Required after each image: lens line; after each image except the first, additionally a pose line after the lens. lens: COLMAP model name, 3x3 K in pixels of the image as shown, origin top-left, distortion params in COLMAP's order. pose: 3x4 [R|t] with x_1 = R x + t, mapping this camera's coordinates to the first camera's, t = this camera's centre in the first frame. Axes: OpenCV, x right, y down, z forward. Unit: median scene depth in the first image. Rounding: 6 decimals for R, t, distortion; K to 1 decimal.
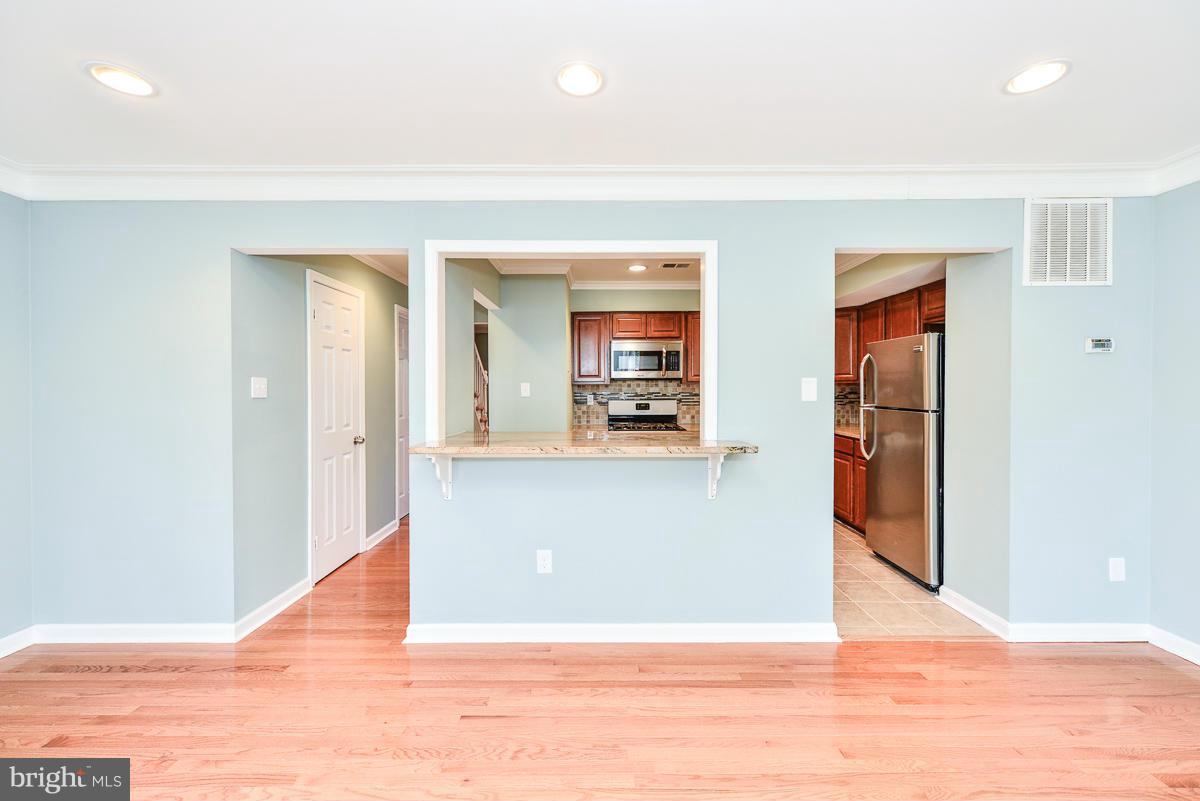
lens RADIAL K [[475.4, 0, 604.0], [0, 475.4, 396.7], [0, 0, 1]] dist [0.002573, -0.000964]
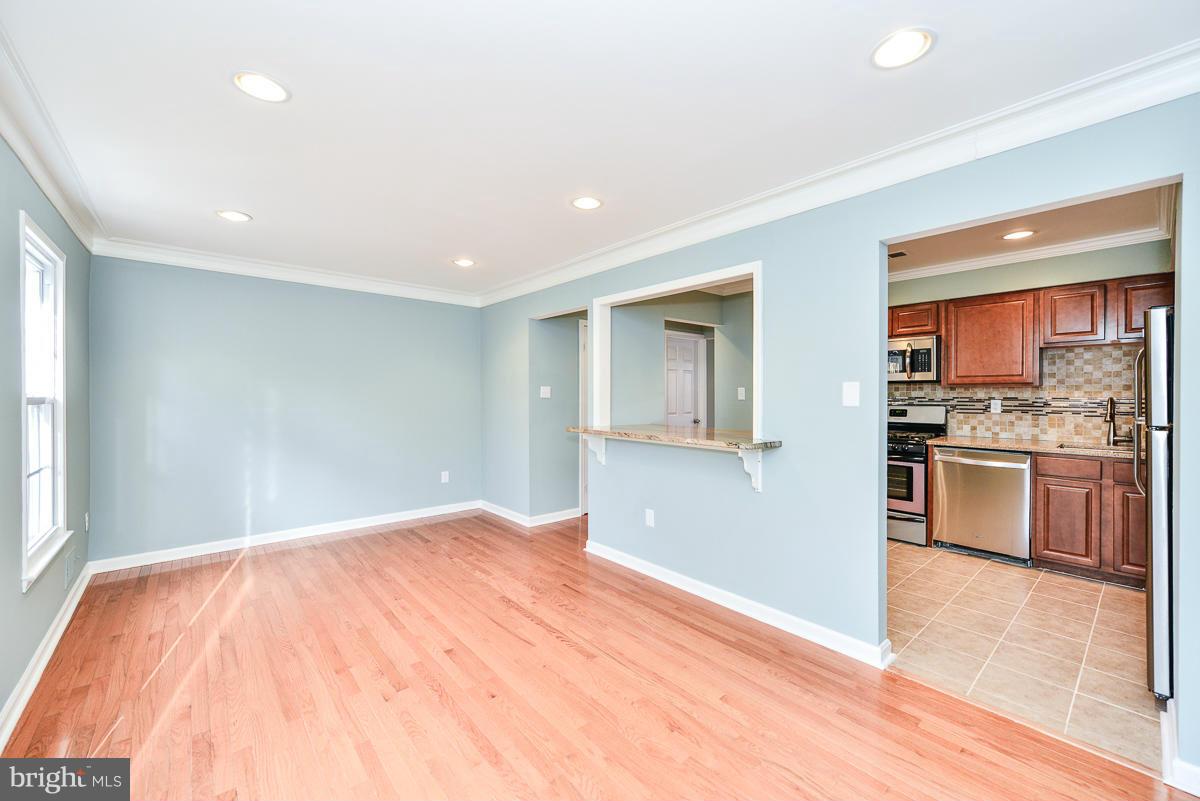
lens RADIAL K [[488.3, 0, 603.2], [0, 488.3, 392.4], [0, 0, 1]] dist [0.001900, -0.000811]
pose [[0.643608, 0.000474, -0.765355, 0.876662], [-0.015468, 0.999804, -0.012389, 0.005205], [0.765199, 0.019812, 0.643489, -0.022137]]
